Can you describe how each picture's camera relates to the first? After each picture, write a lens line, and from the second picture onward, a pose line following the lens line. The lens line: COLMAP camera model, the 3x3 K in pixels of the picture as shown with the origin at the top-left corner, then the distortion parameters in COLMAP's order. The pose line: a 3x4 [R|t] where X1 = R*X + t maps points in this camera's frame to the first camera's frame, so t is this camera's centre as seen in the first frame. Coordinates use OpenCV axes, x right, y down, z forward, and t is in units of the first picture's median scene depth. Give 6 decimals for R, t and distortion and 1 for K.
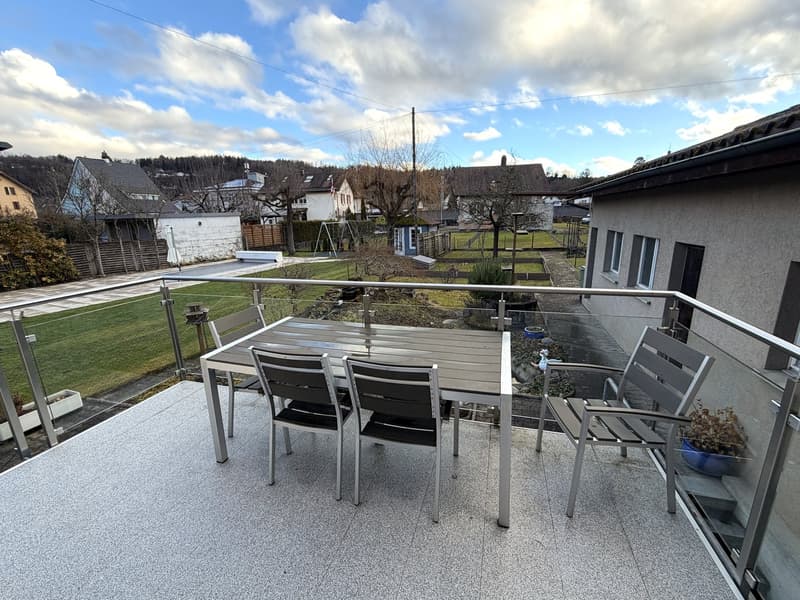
lens RADIAL K [[349.7, 0, 400.0], [0, 349.7, 300.0], [0, 0, 1]] dist [0.001183, 0.000400]
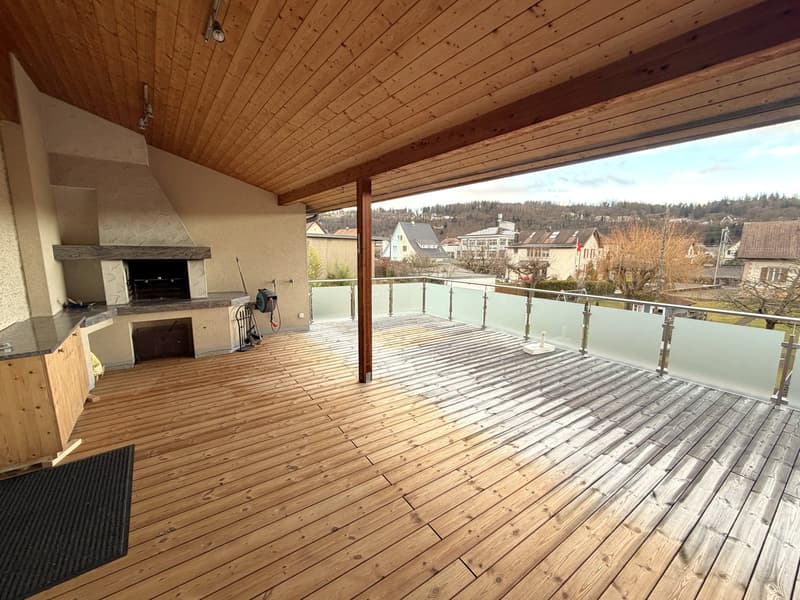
lens RADIAL K [[324.4, 0, 388.8], [0, 324.4, 297.5], [0, 0, 1]] dist [0.001027, 0.000161]
pose [[0.765023, 0.127305, -0.631295, 0.032769], [-0.176770, 0.984126, -0.015759, -0.068080], [0.619268, 0.123650, 0.775383, -0.227536]]
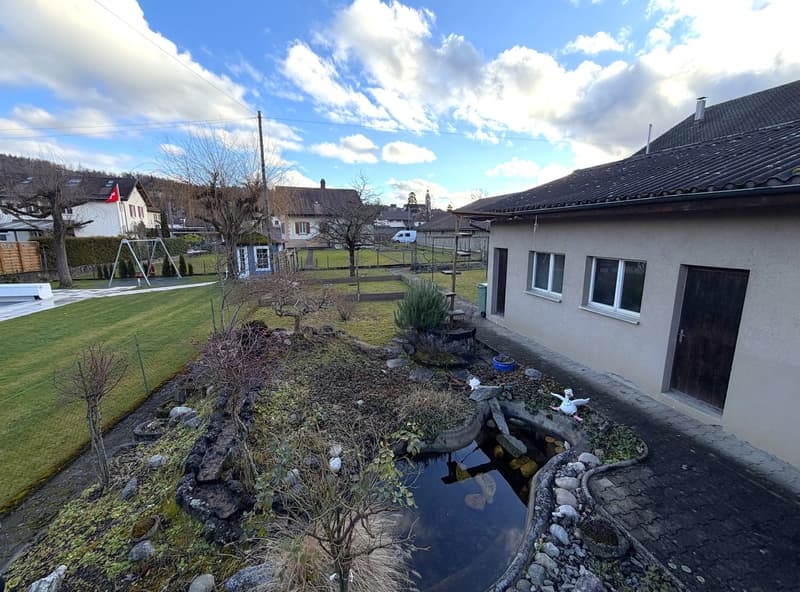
lens RADIAL K [[323.8, 0, 396.1], [0, 323.8, 287.9], [0, 0, 1]] dist [-0.001348, 0.000232]
pose [[0.852503, -0.069558, 0.518073, -0.085752], [0.106893, 0.993361, -0.042522, -0.029630], [-0.511676, 0.091629, 0.854279, 0.126795]]
